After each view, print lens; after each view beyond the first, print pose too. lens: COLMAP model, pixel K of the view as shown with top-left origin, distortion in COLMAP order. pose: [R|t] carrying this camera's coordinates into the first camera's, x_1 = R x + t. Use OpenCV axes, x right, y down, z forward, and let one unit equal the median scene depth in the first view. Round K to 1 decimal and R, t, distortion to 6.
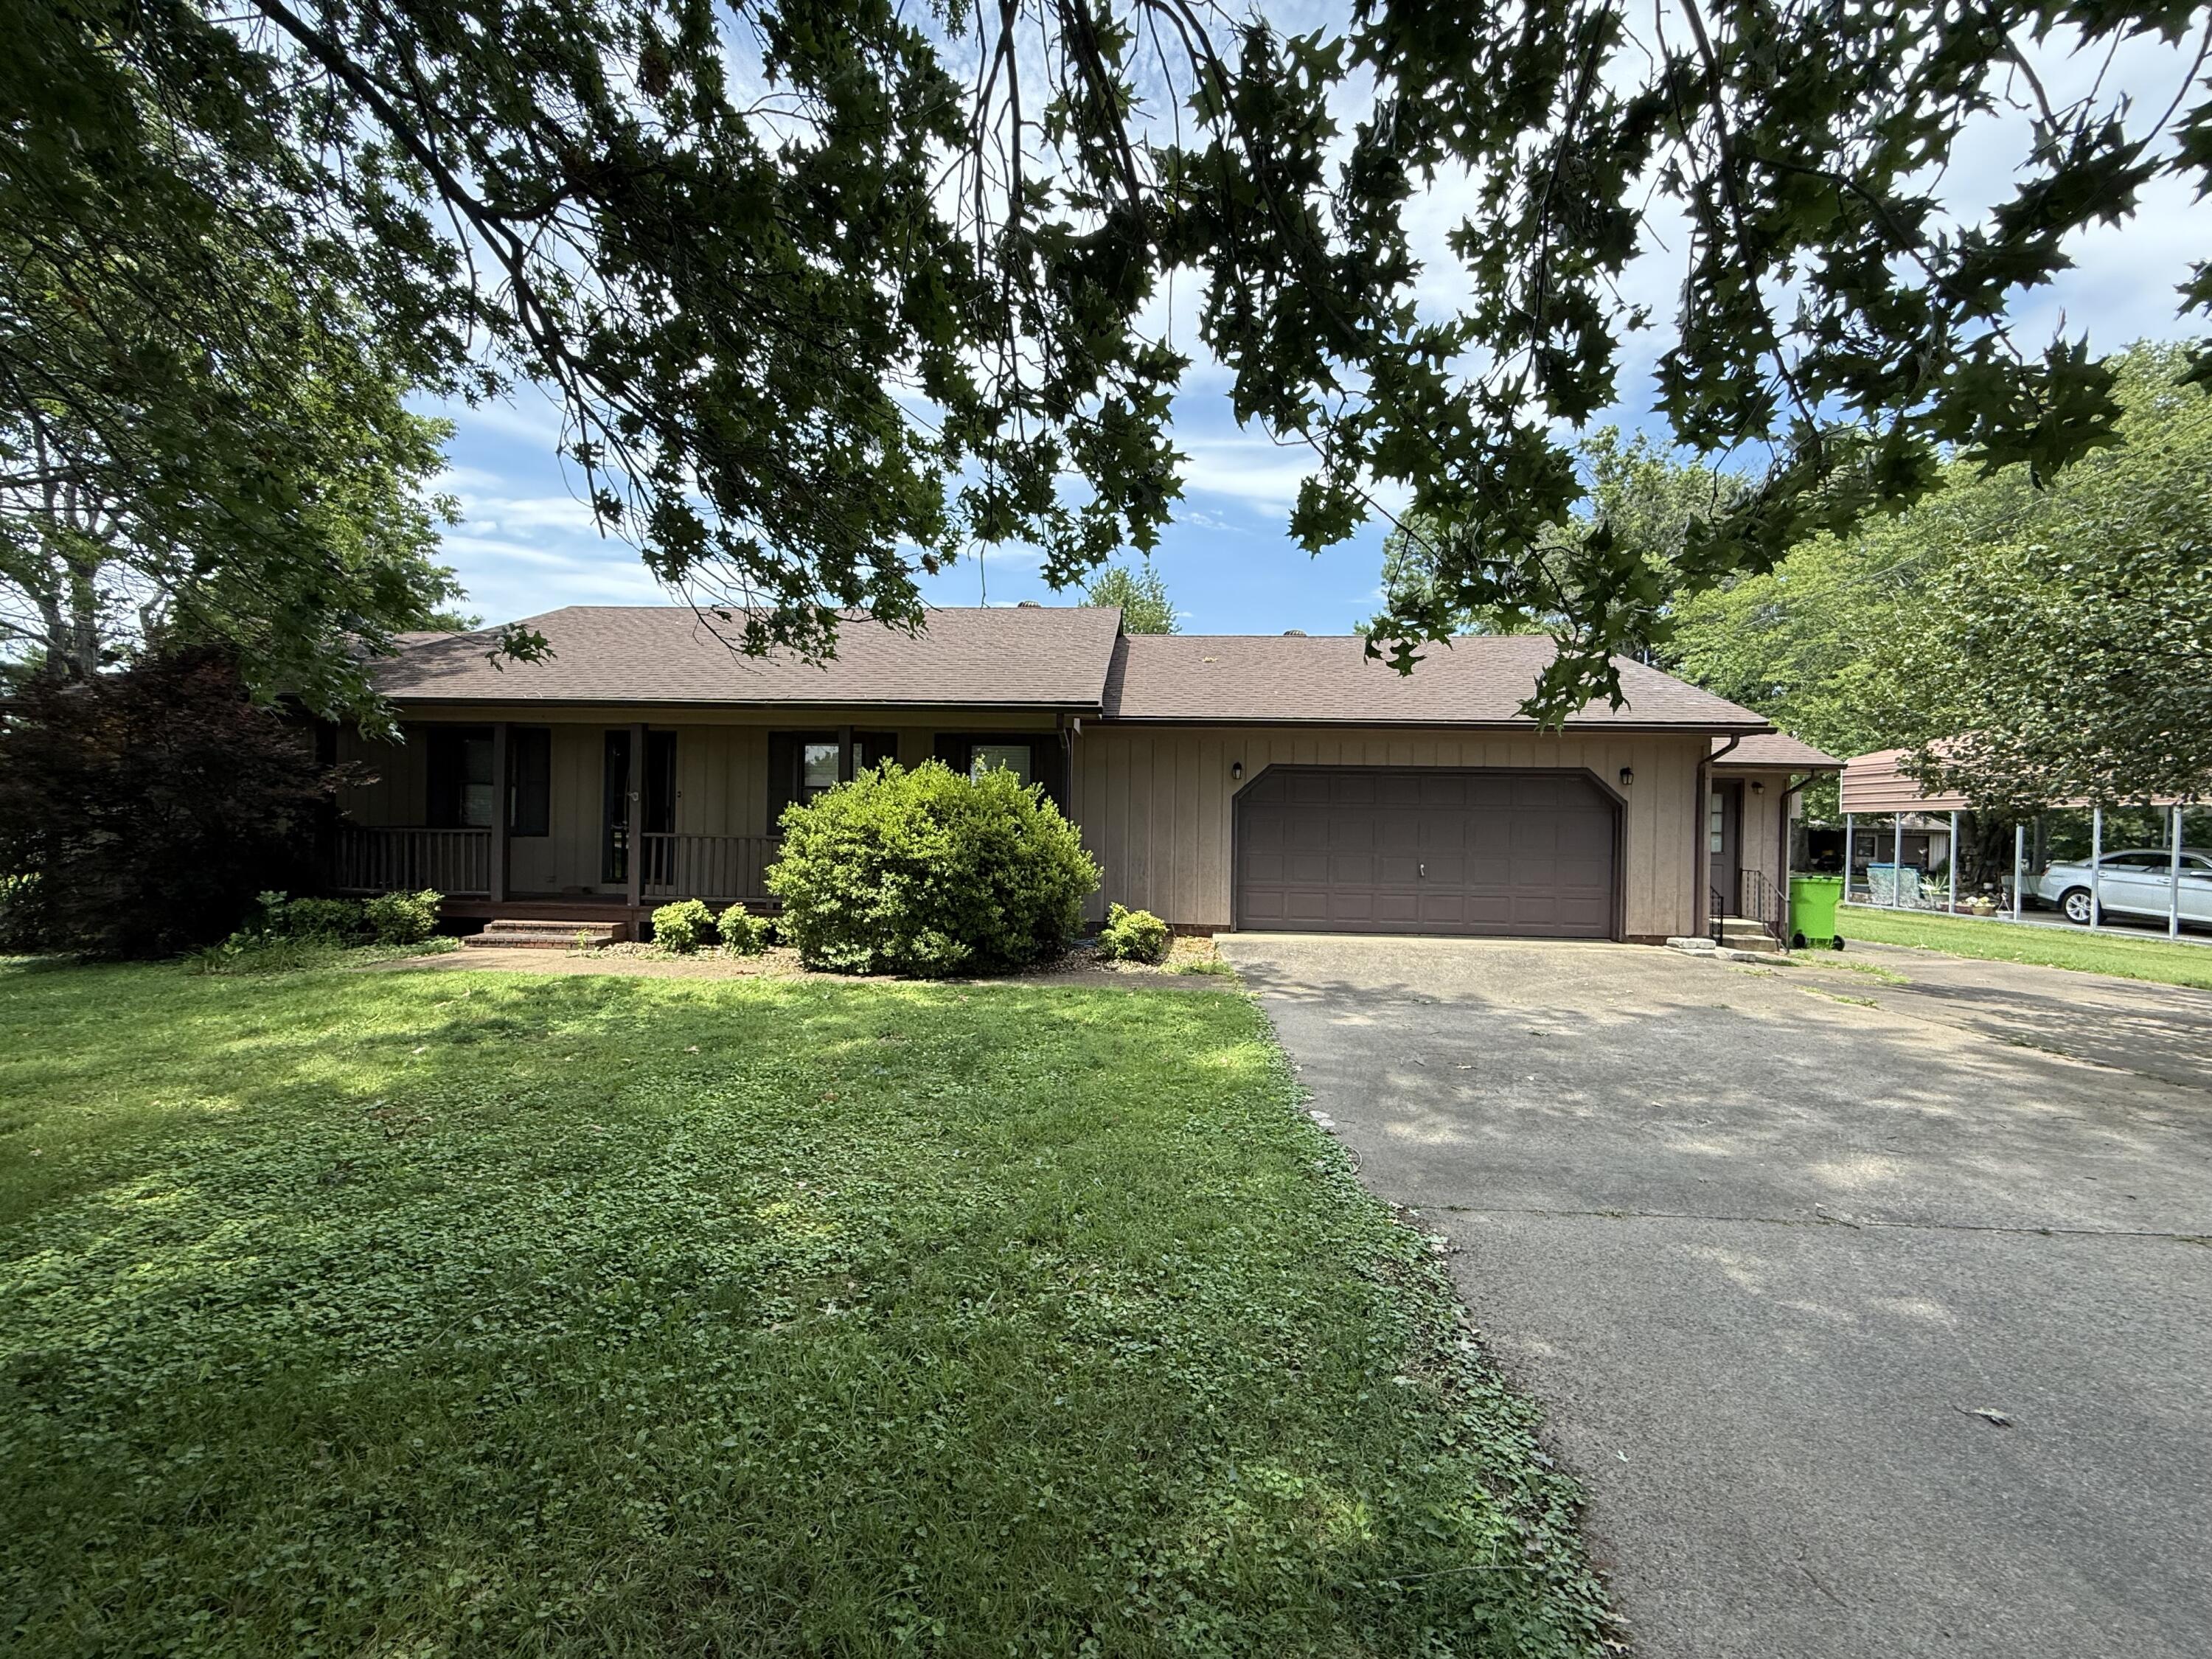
lens RADIAL K [[877.9, 0, 1112.6], [0, 877.9, 826.6], [0, 0, 1]] dist [-0.001885, 0.000140]
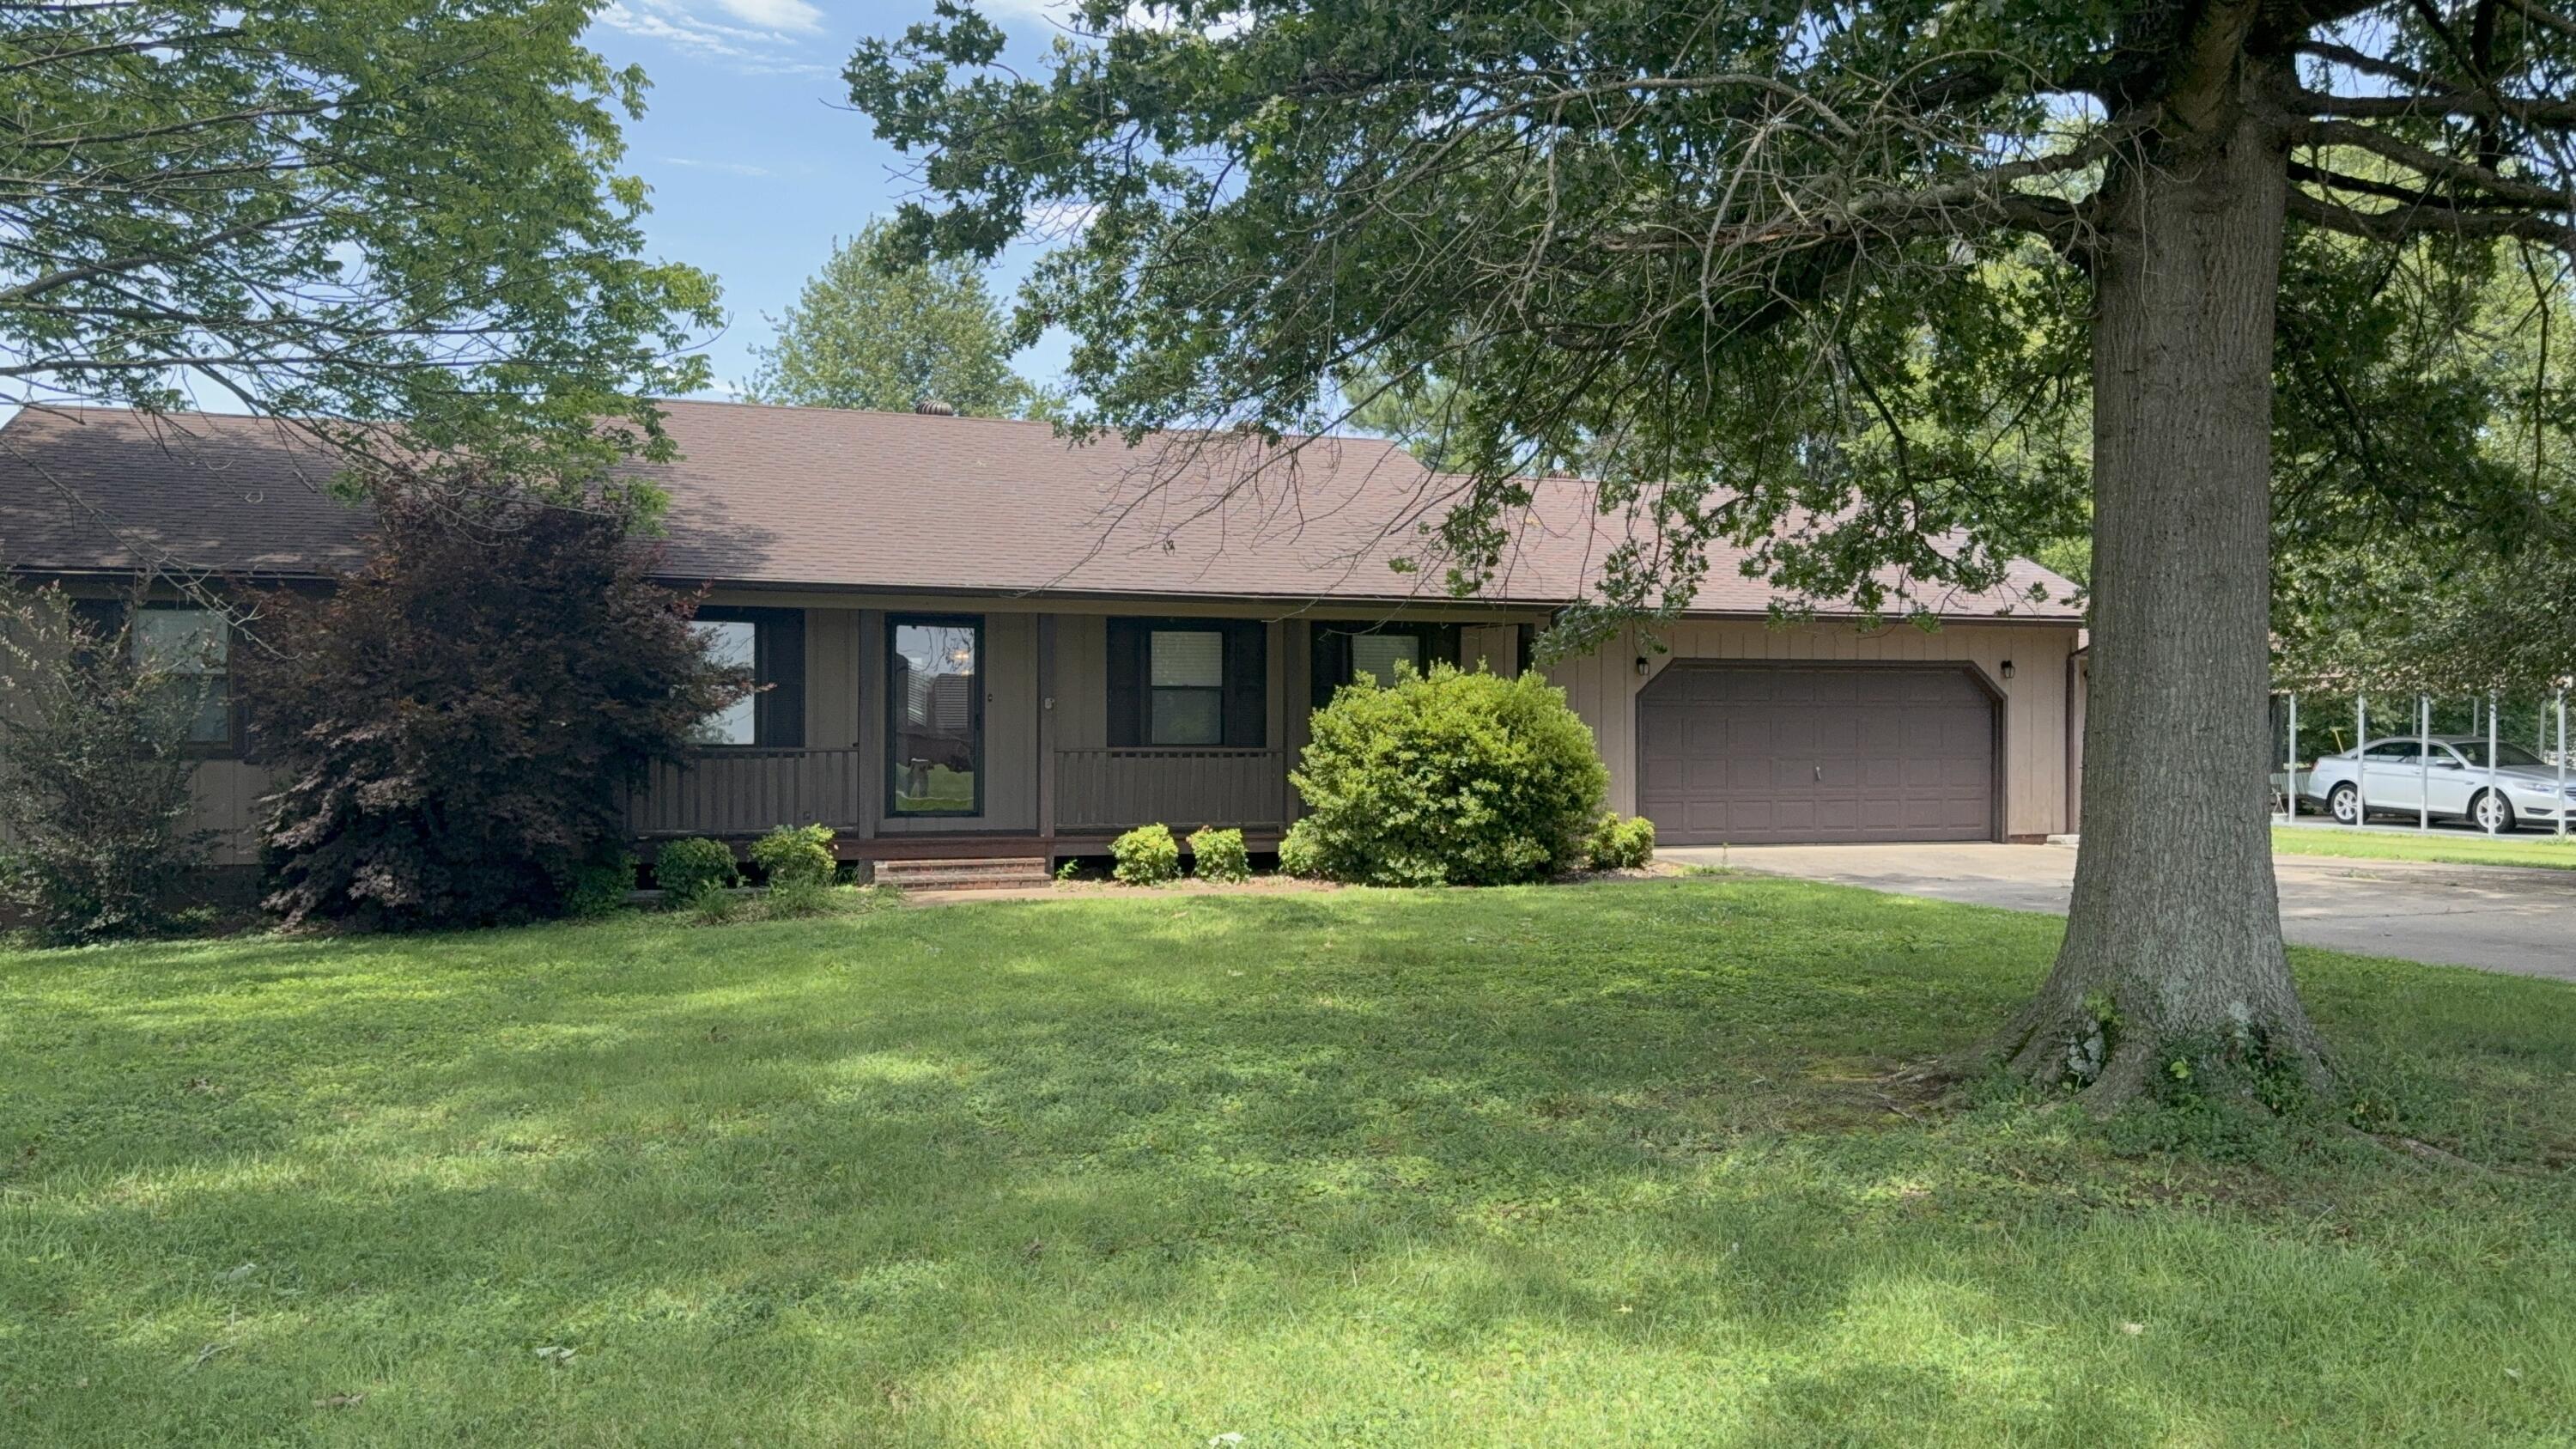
lens RADIAL K [[1982.0, 0, 1286.1], [0, 1982.0, 723.8], [0, 0, 1]] dist [0.088359, -0.210231]
pose [[0.933907, -0.015303, 0.357188, -0.997525], [0.015688, 0.999875, 0.001819, -0.014872], [-0.357171, 0.003905, 0.934031, -0.811071]]
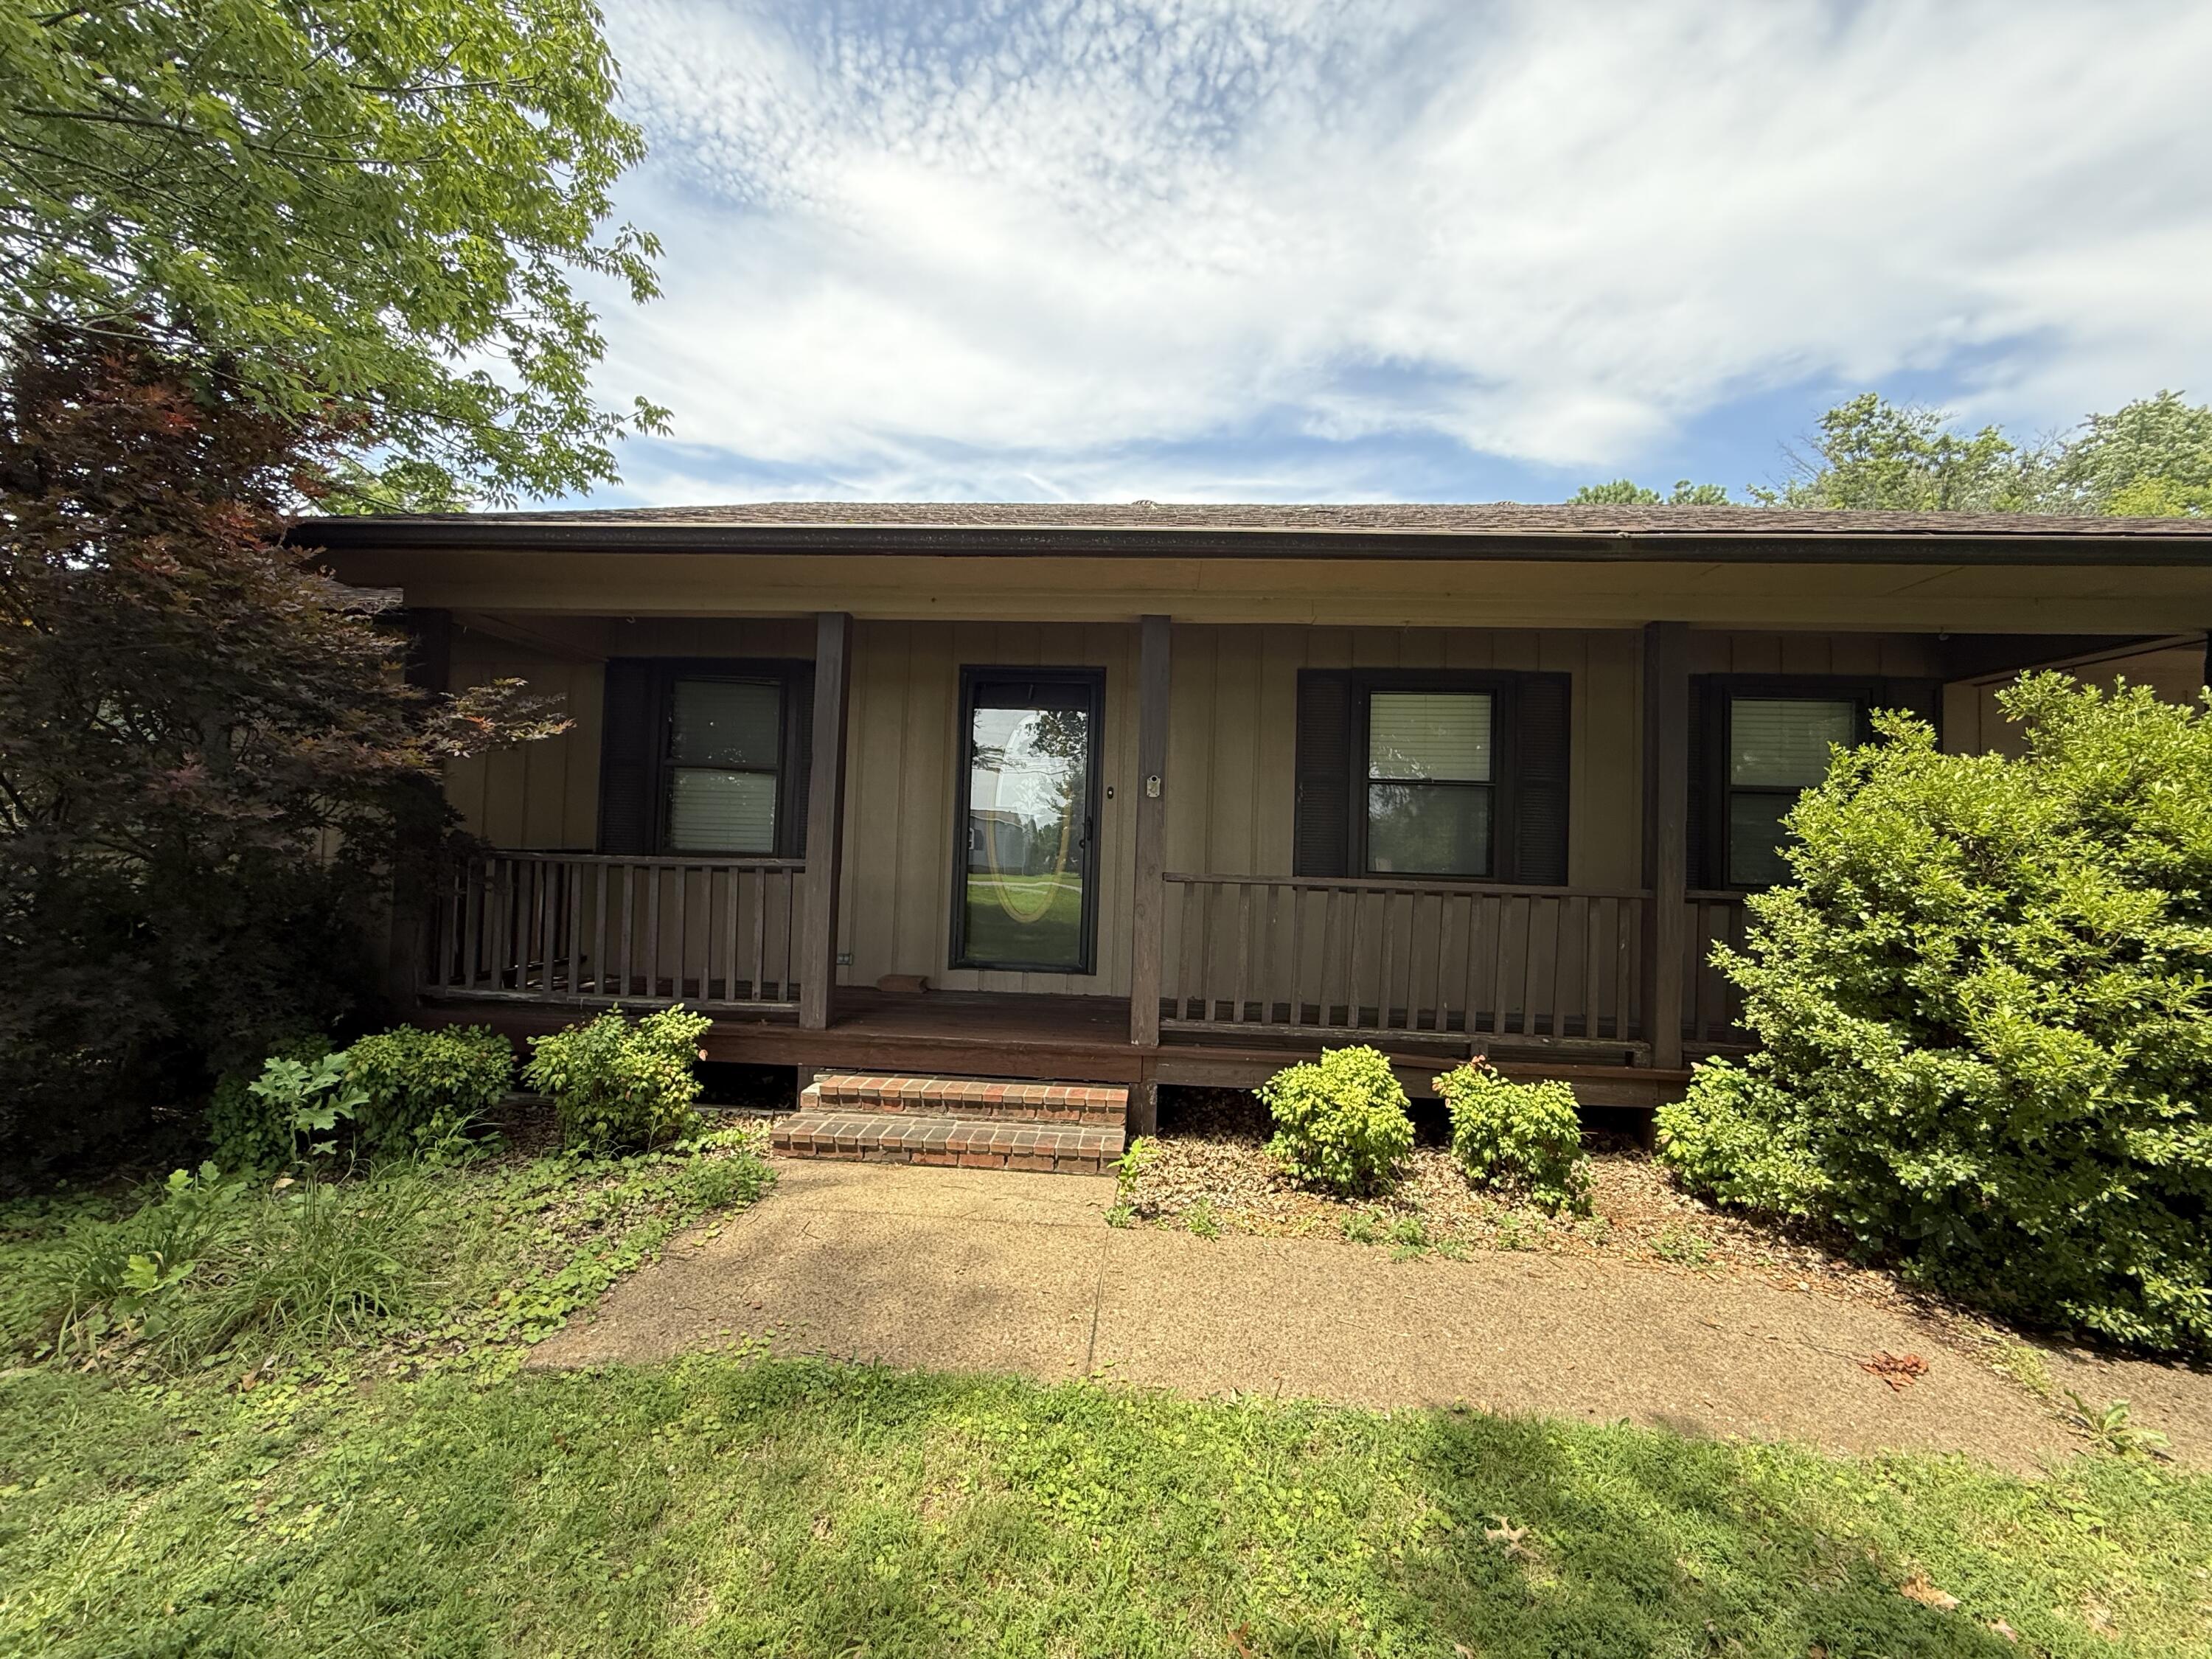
lens RADIAL K [[889.0, 0, 1099.6], [0, 889.0, 827.4], [0, 0, 1]] dist [-0.000270, 0.000400]
pose [[0.999737, 0.014470, -0.017774, -0.560170], [-0.015141, 0.999154, -0.038248, 0.002886], [0.017205, 0.038507, 0.999110, 0.572535]]
